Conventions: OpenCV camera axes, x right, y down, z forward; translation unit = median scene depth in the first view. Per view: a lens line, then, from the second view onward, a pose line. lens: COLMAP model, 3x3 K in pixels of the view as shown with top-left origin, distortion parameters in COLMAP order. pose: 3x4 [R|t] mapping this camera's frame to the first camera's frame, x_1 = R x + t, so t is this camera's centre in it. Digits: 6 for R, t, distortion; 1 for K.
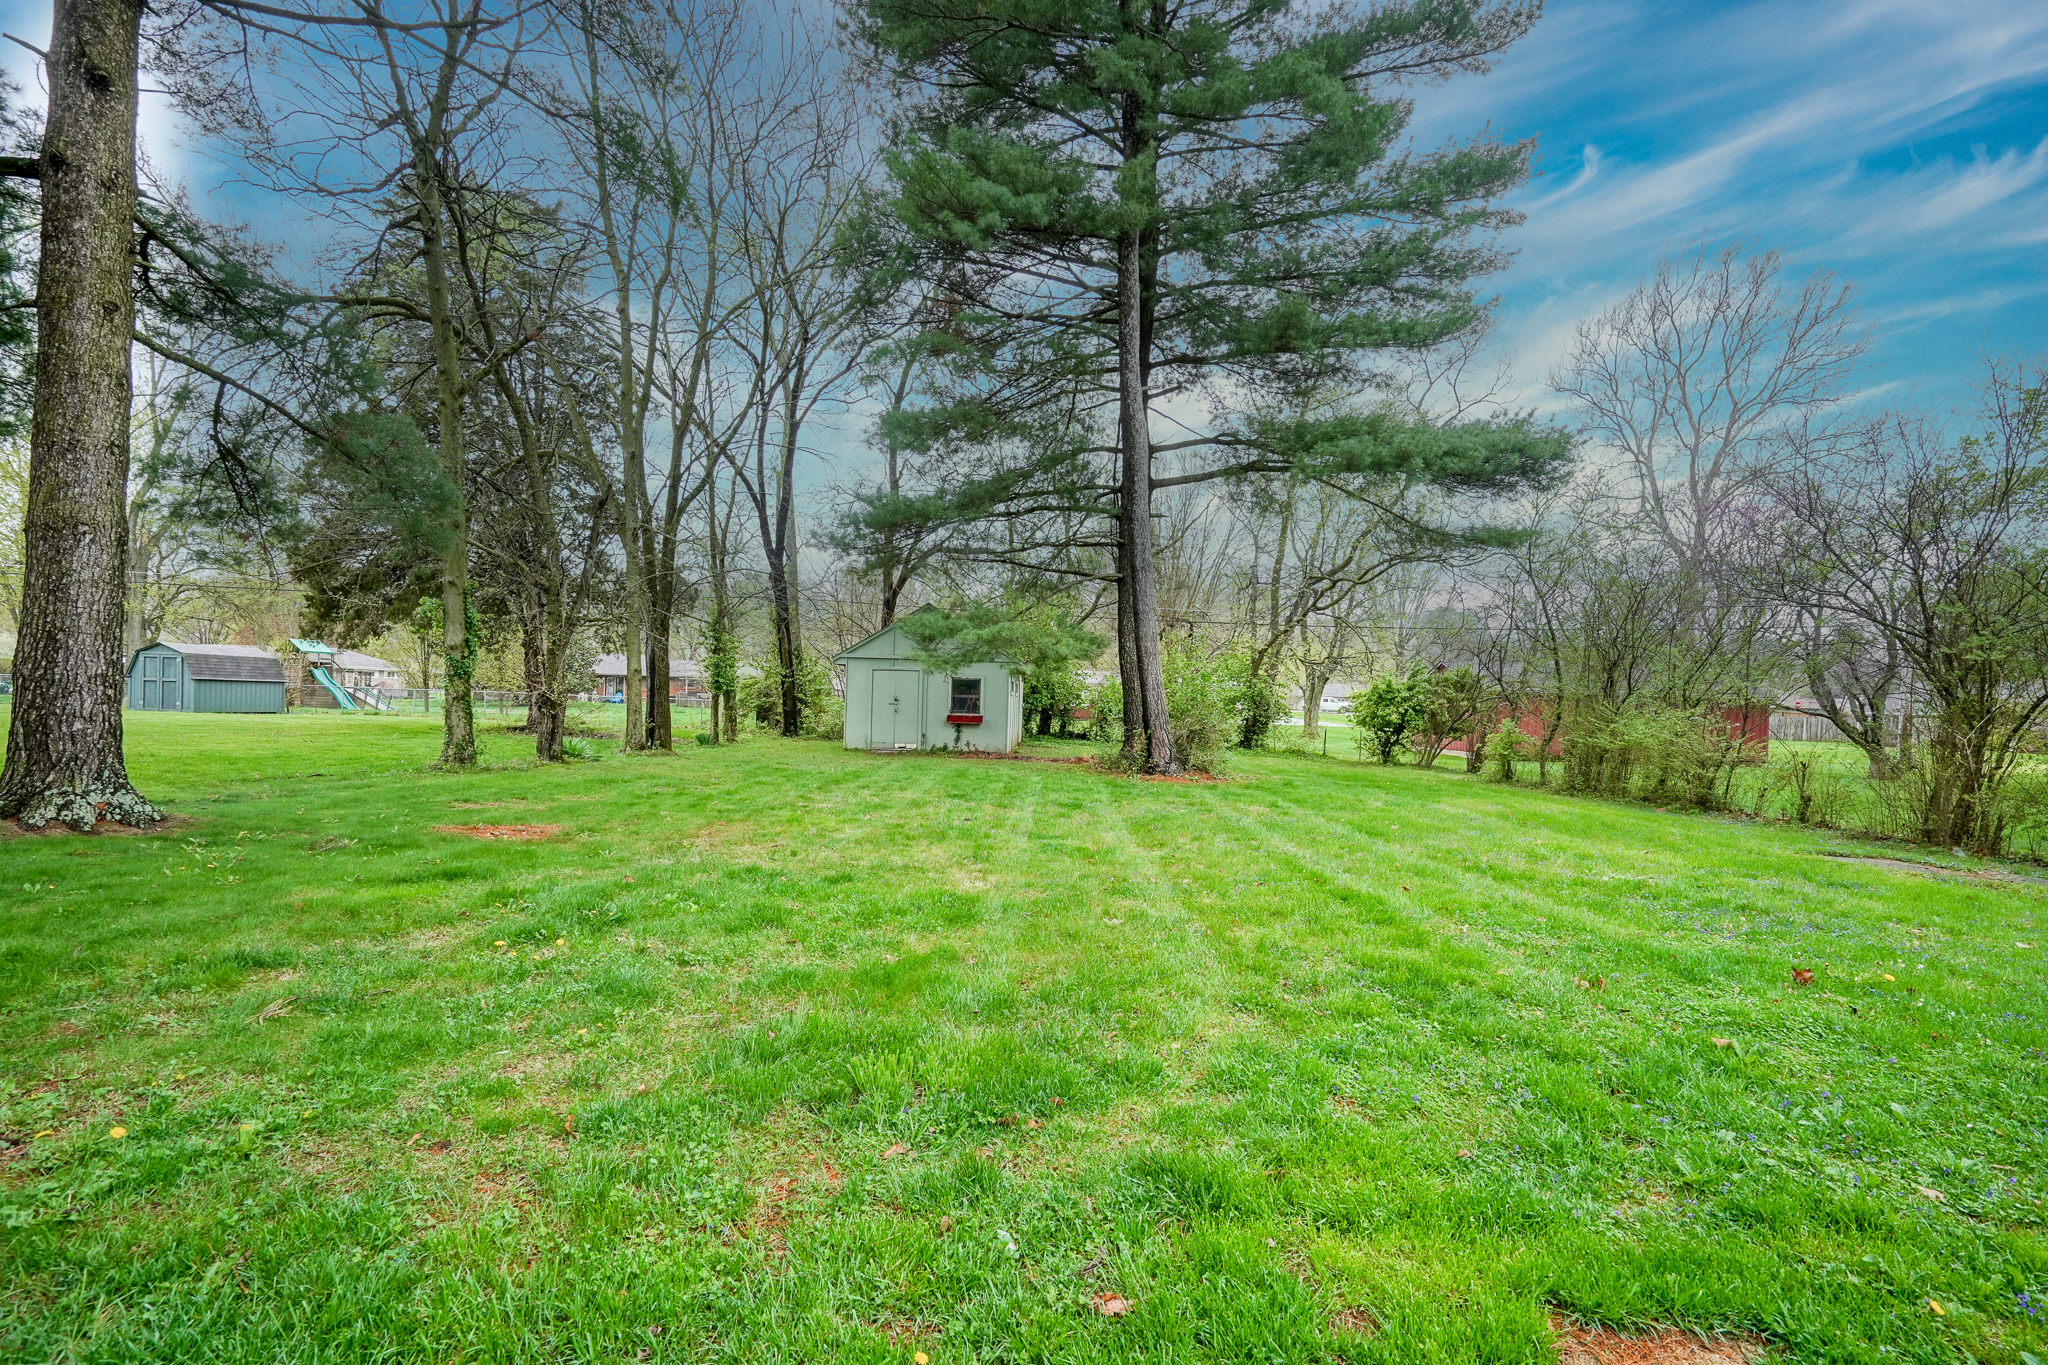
lens RADIAL K [[935.6, 0, 1027.4], [0, 935.6, 671.4], [0, 0, 1]] dist [-0.002135, 0.000029]
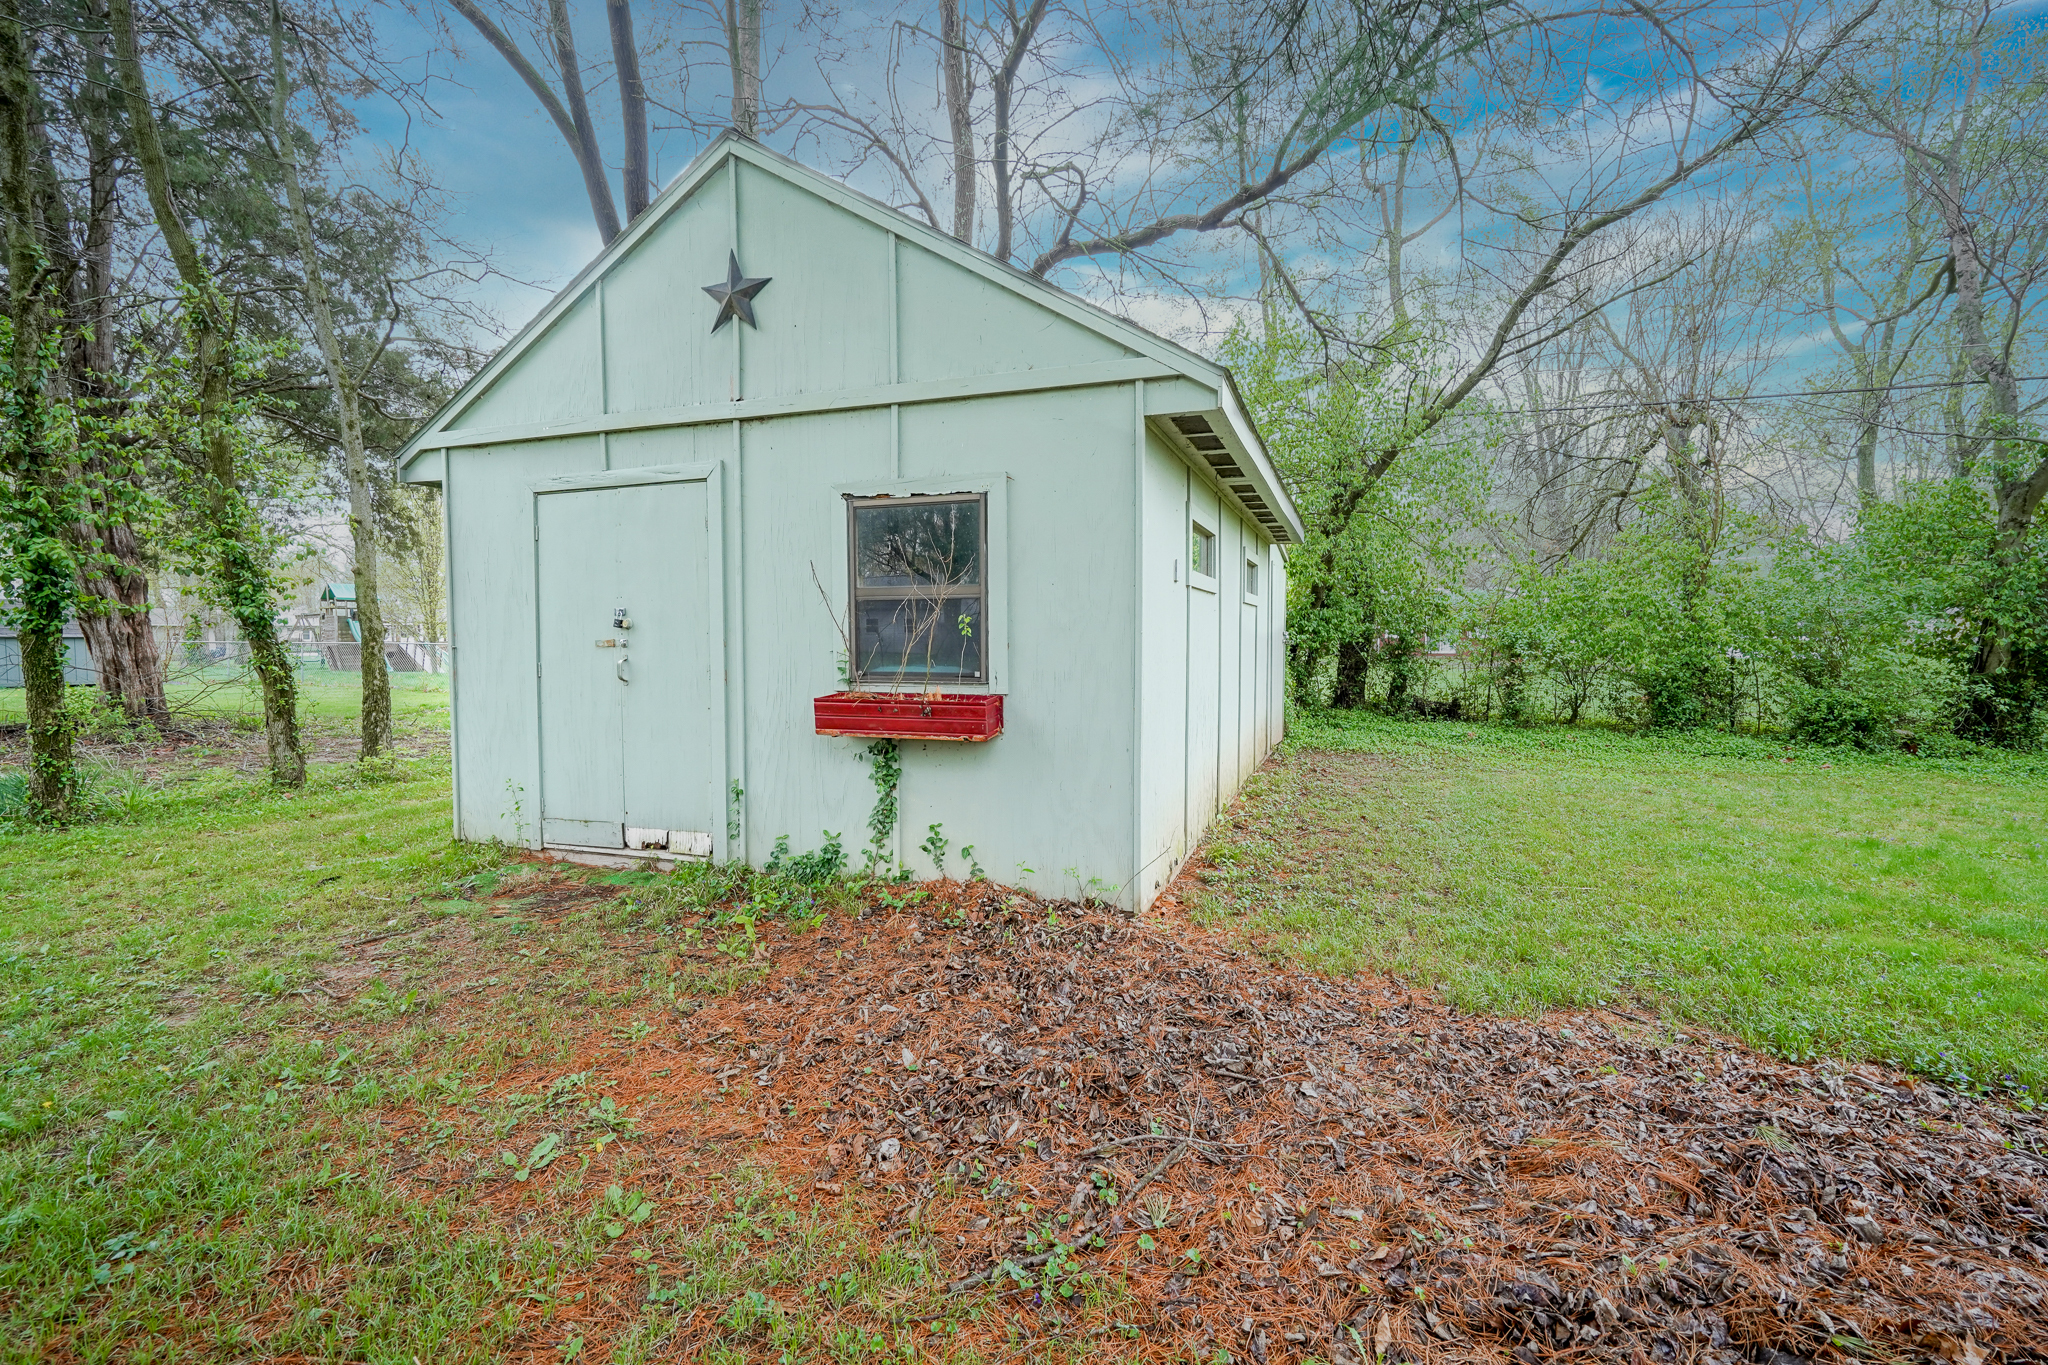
lens RADIAL K [[935.6, 0, 1027.4], [0, 935.6, 671.4], [0, 0, 1]] dist [-0.002135, 0.000029]
pose [[0.952654, -0.016913, -0.303584, 0.011995], [0.037140, 0.997448, 0.060978, 0.031940], [0.301778, -0.069366, 0.950851, 0.823181]]
